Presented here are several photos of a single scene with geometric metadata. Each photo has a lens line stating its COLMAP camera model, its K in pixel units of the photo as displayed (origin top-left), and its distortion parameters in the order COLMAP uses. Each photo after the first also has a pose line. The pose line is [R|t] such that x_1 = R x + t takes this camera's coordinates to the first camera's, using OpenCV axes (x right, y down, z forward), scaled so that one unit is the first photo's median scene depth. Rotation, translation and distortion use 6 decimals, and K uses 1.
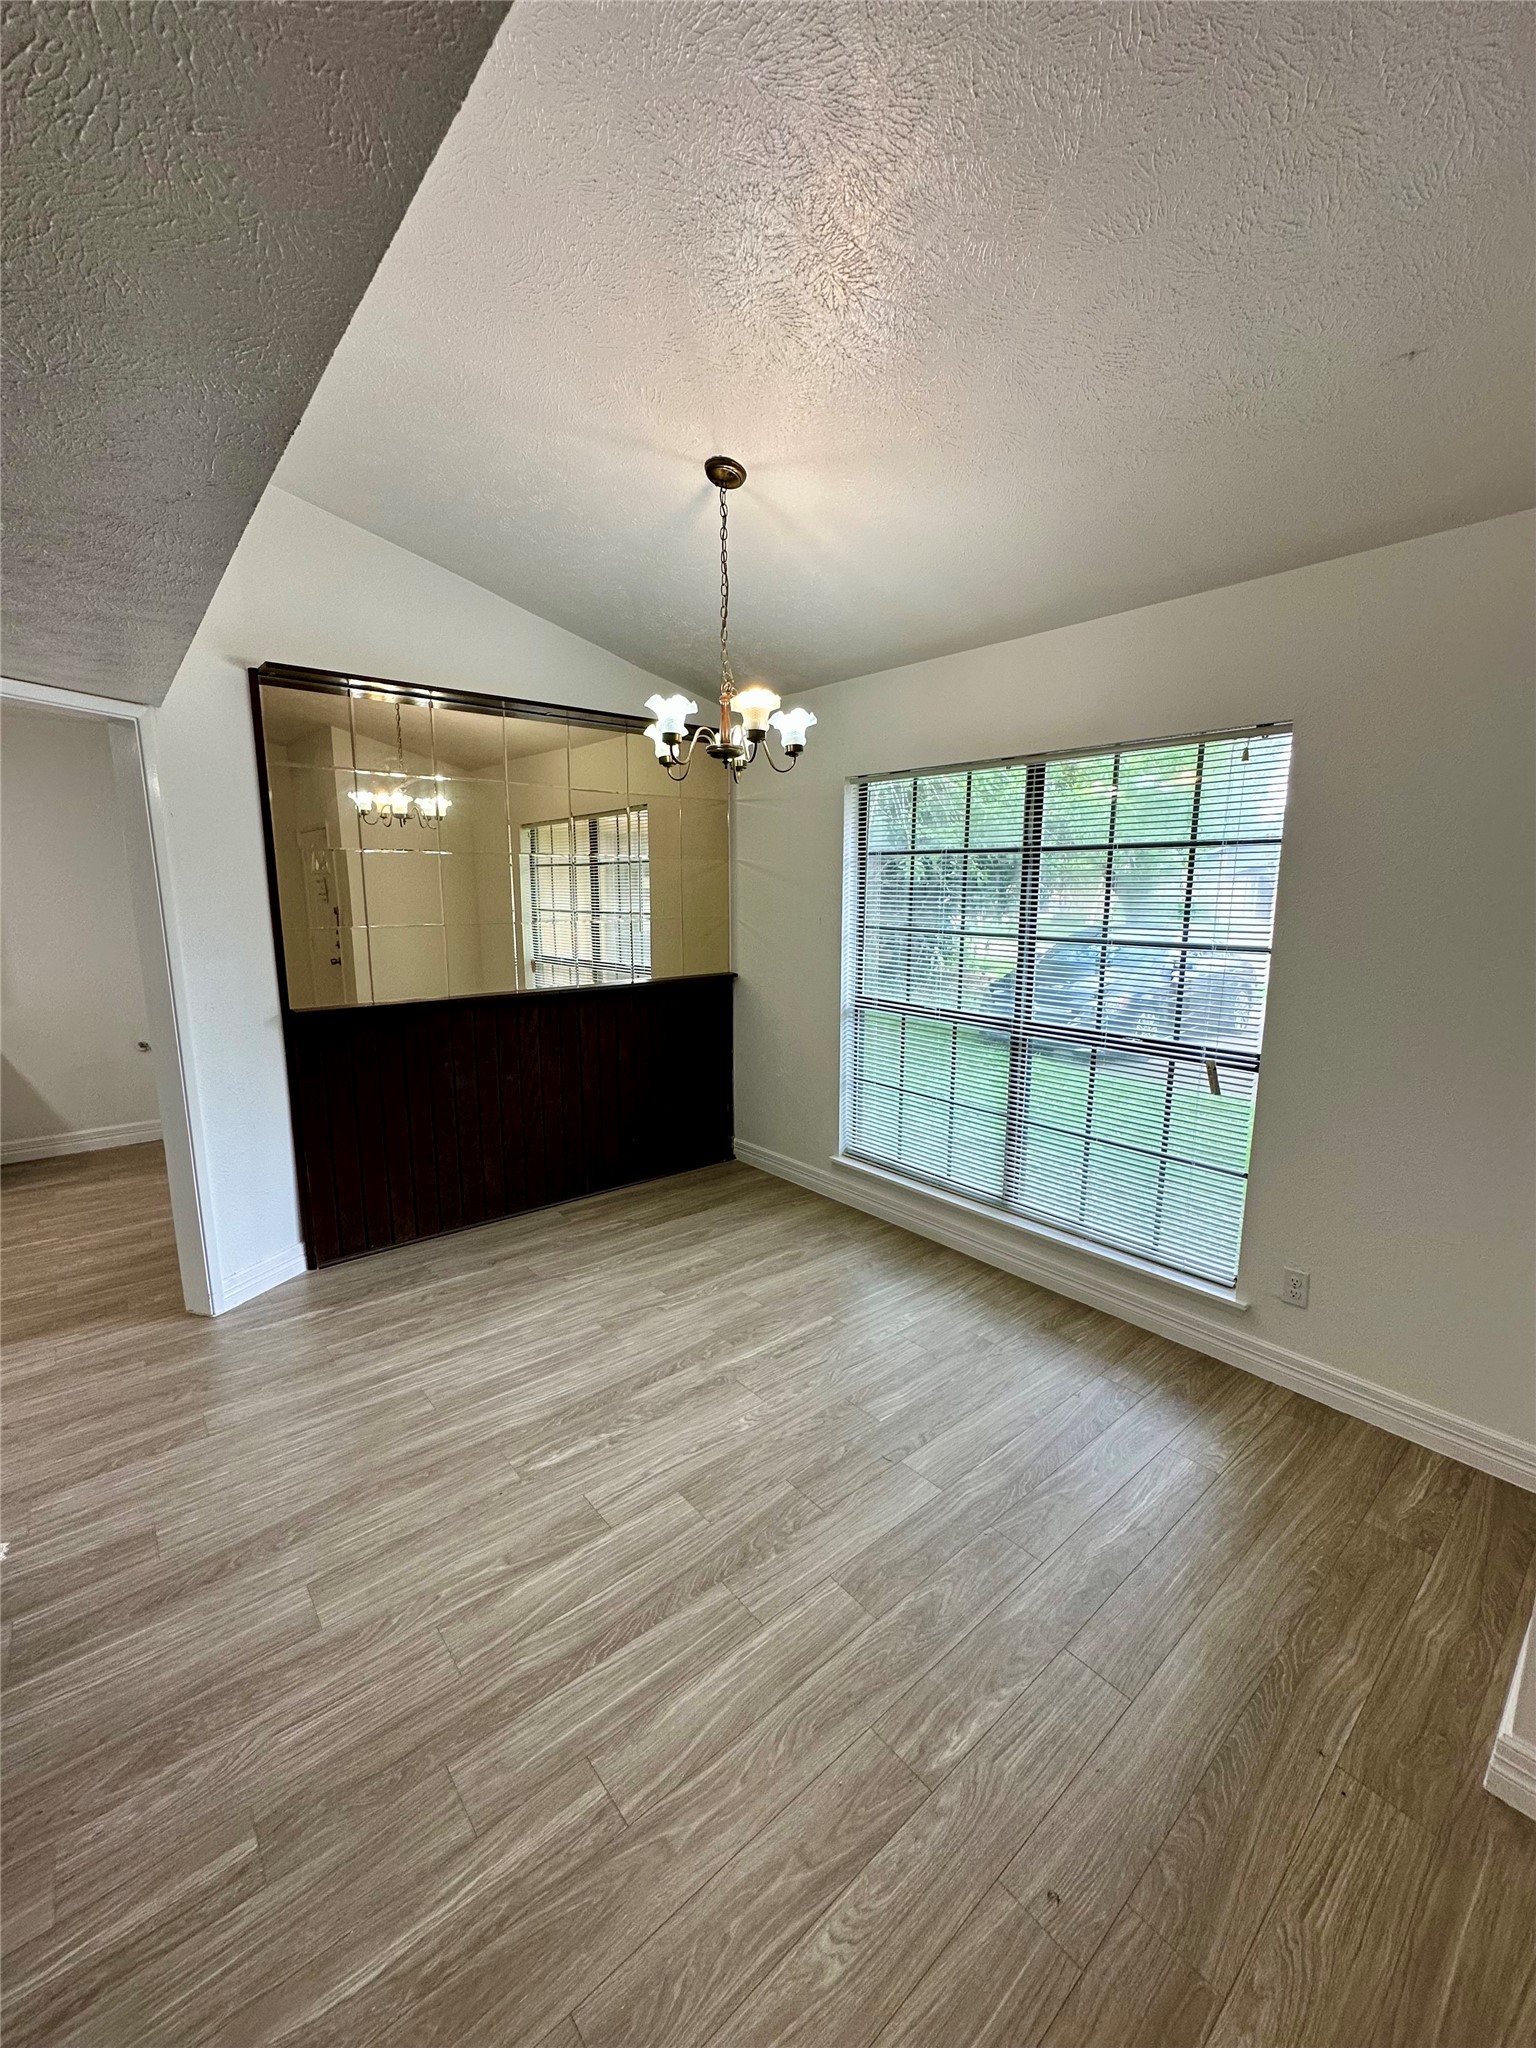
lens RADIAL K [[821.2, 0, 775.8], [0, 821.2, 1027.3], [0, 0, 1]] dist [-0.004200, 0.001003]
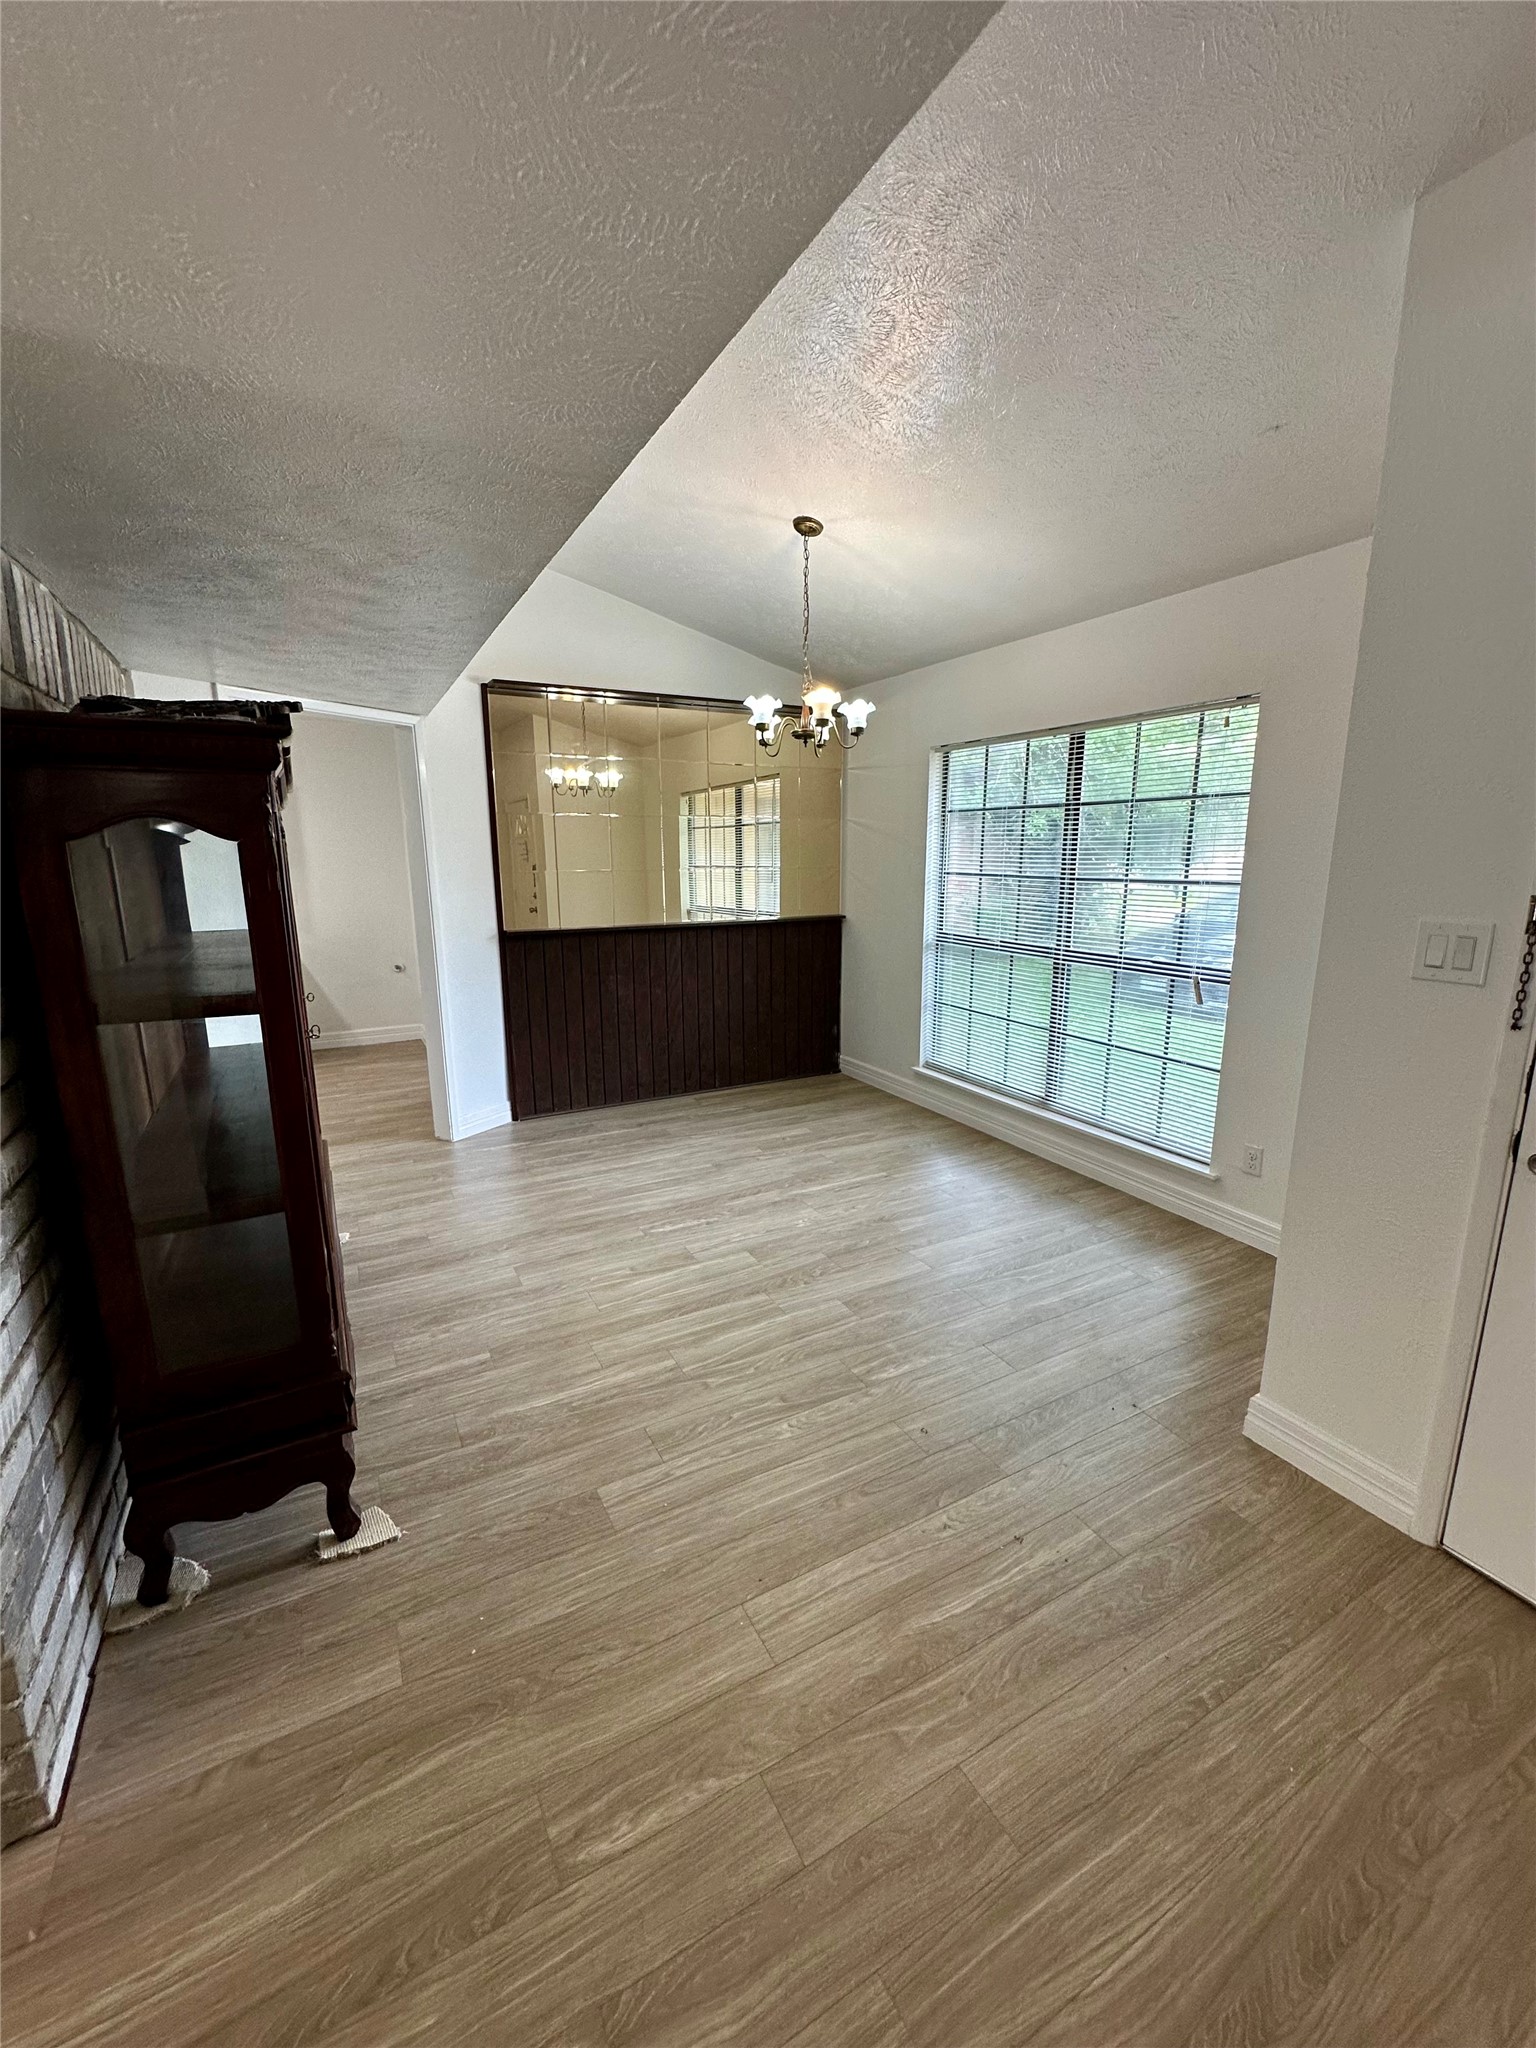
lens RADIAL K [[821.2, 0, 782.3], [0, 821.2, 1026.0], [0, 0, 1]] dist [-0.004200, 0.001003]
pose [[0.980598, 0.035090, -0.192864, 0.159138], [-0.027645, 0.998770, 0.041162, 0.078897], [0.194071, -0.035032, 0.980362, -0.308660]]
